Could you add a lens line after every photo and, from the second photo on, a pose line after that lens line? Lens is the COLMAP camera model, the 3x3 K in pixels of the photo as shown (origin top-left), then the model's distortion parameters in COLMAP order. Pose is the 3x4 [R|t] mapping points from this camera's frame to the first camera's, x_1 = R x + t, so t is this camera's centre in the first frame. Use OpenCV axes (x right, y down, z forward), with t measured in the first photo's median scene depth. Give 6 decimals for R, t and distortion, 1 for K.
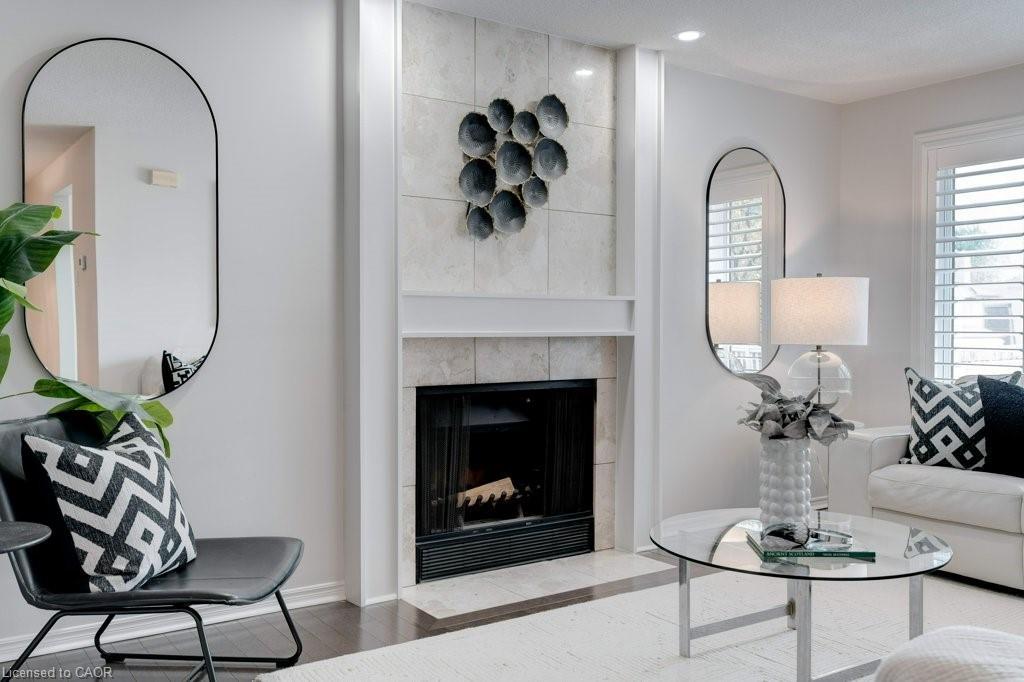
lens RADIAL K [[878.8, 0, 506.6], [0, 878.8, 341.4], [0, 0, 1]] dist [-0.012975, 0.006696]
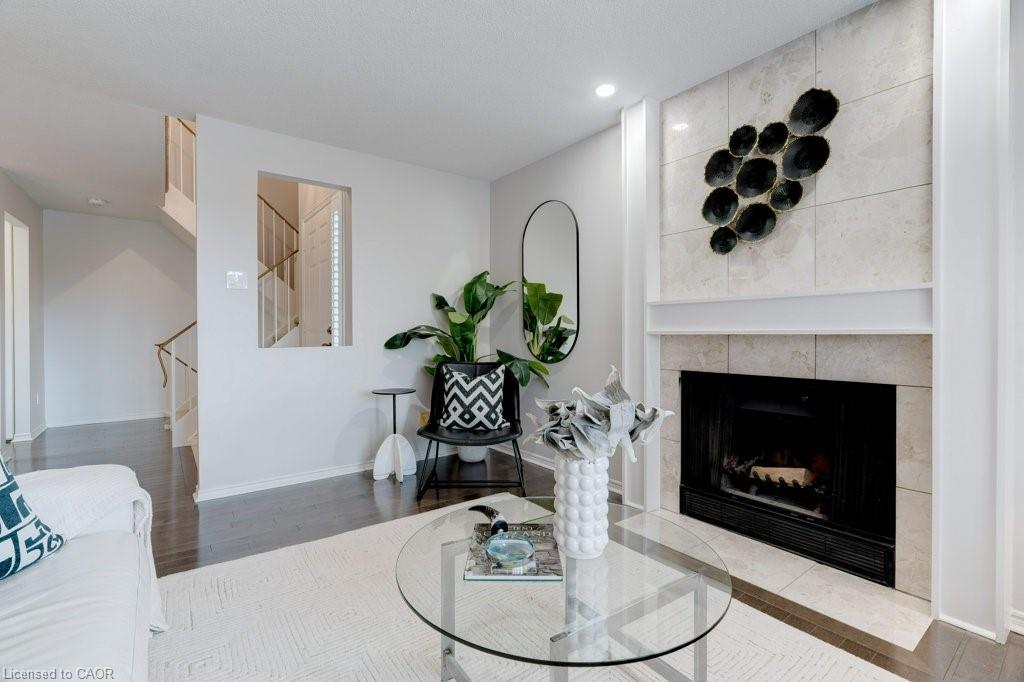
lens RADIAL K [[454.5, 0, 508.5], [0, 454.5, 336.4], [0, 0, 1]] dist [-0.013636, 0.002913]
pose [[0.039085, 0.001491, -0.999235, 0.574739], [-0.016513, 0.999863, 0.000846, 0.002187], [0.999099, 0.016468, 0.039104, 0.674608]]
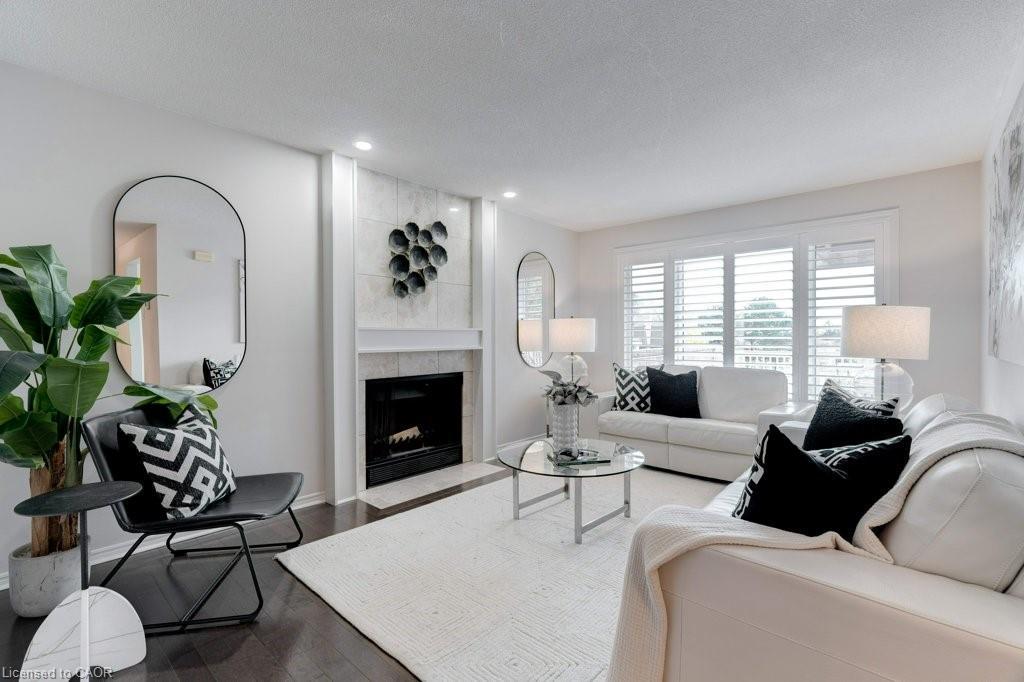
lens RADIAL K [[454.5, 0, 508.8], [0, 454.5, 341.9], [0, 0, 1]] dist [-0.013636, 0.002913]
pose [[0.973218, -0.007306, 0.229769, -0.029175], [0.008592, 0.999953, -0.004595, -0.018616], [-0.229724, 0.006446, 0.973234, 0.024516]]
